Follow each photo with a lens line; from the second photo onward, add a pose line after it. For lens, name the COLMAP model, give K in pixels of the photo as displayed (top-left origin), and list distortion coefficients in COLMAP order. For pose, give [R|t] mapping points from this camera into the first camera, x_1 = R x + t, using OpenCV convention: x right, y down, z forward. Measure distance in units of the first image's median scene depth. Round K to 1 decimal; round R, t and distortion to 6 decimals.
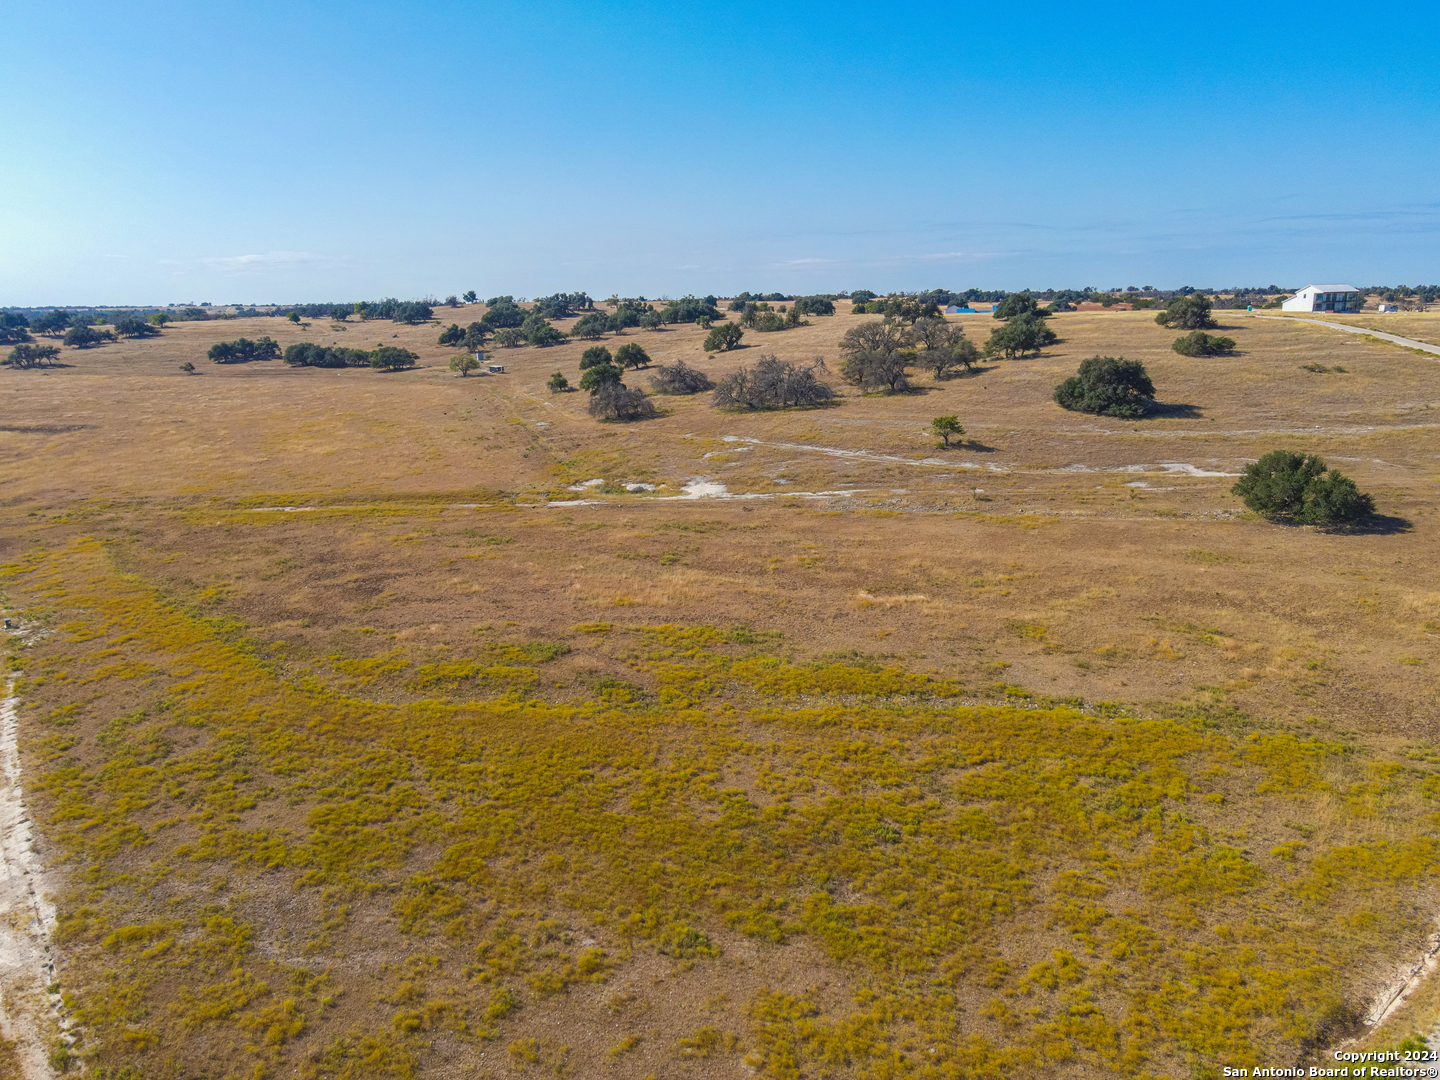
lens RADIAL K [[1037.1, 0, 718.3], [0, 1037.1, 572.5], [0, 0, 1]] dist [0.002261, 0.033877]
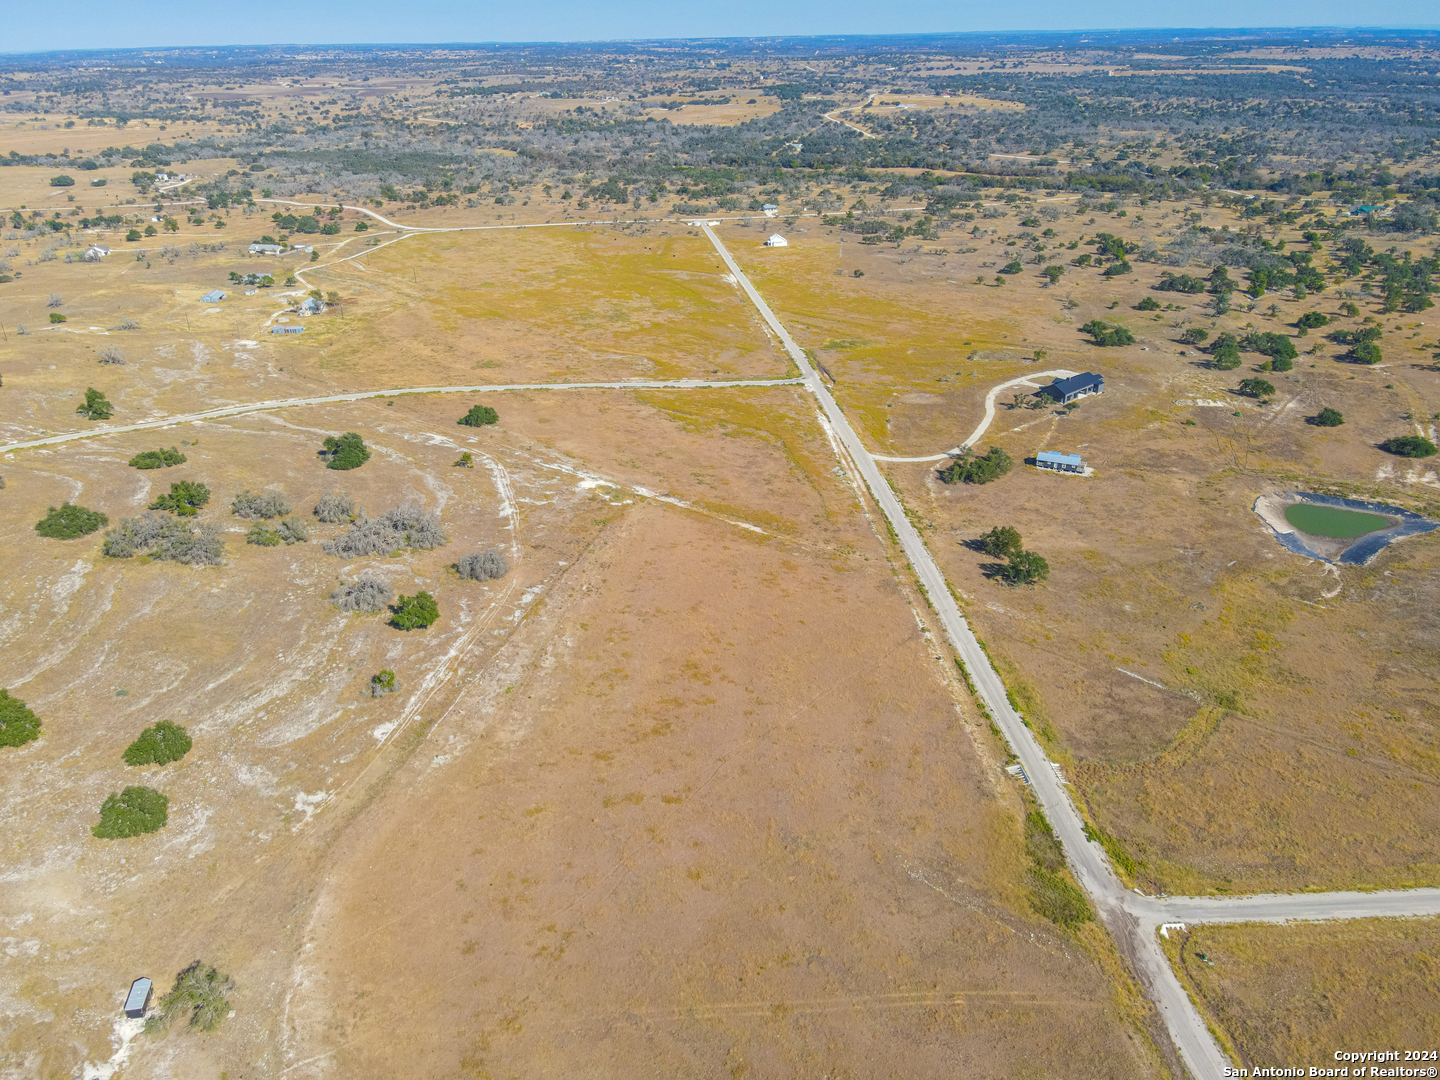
lens RADIAL K [[1061.5, 0, 691.3], [0, 1061.5, 538.5], [0, 0, 1]] dist [0.018513, -0.001244]
pose [[-0.840605, -0.203848, 0.501826, -1.217792], [0.172614, 0.777355, 0.604916, -1.185214], [-0.513408, 0.595118, -0.618261, 2.106381]]
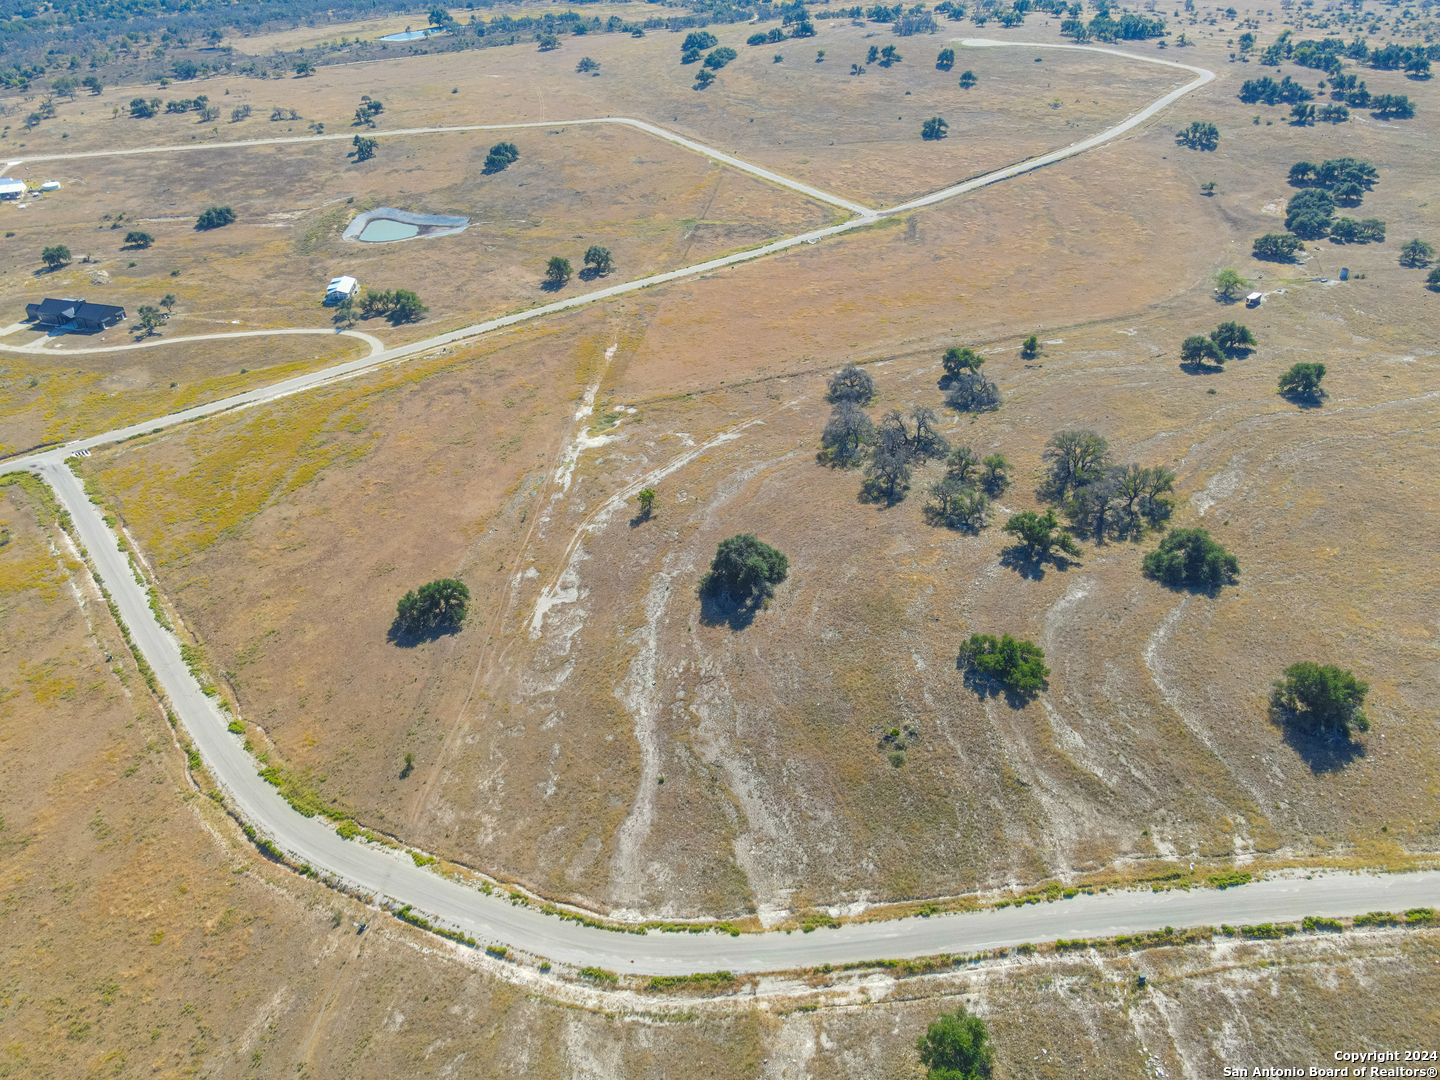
lens RADIAL K [[1043.7, 0, 715.6], [0, 1043.7, 546.9], [0, 0, 1]] dist [0.012570, 0.019598]
pose [[0.006551, 0.584425, -0.811421, 1.384788], [-0.233352, 0.789929, 0.567062, -0.895112], [0.972370, 0.185632, 0.141552, 0.870158]]
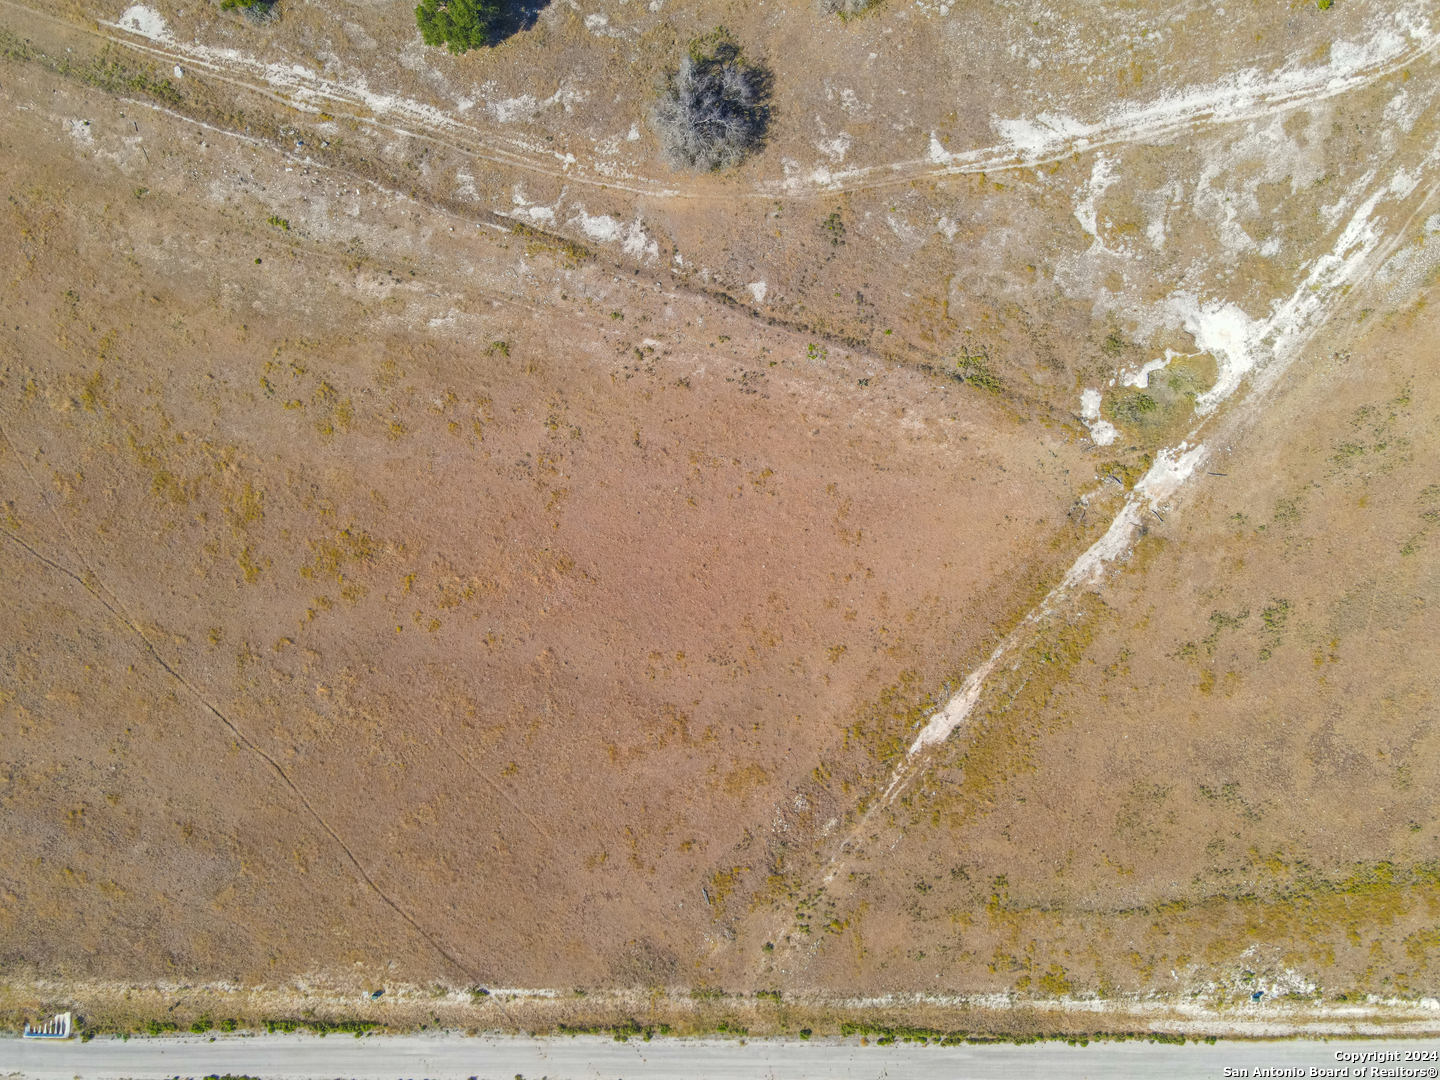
lens RADIAL K [[1014.7, 0, 782.7], [0, 1014.7, 585.4], [0, 0, 1]] dist [0.007525, 0.019228]
pose [[0.587896, -0.808927, 0.003905, -0.360577], [0.215938, 0.161584, 0.962944, -0.840441], [-0.779582, -0.565268, 0.269673, 0.834507]]
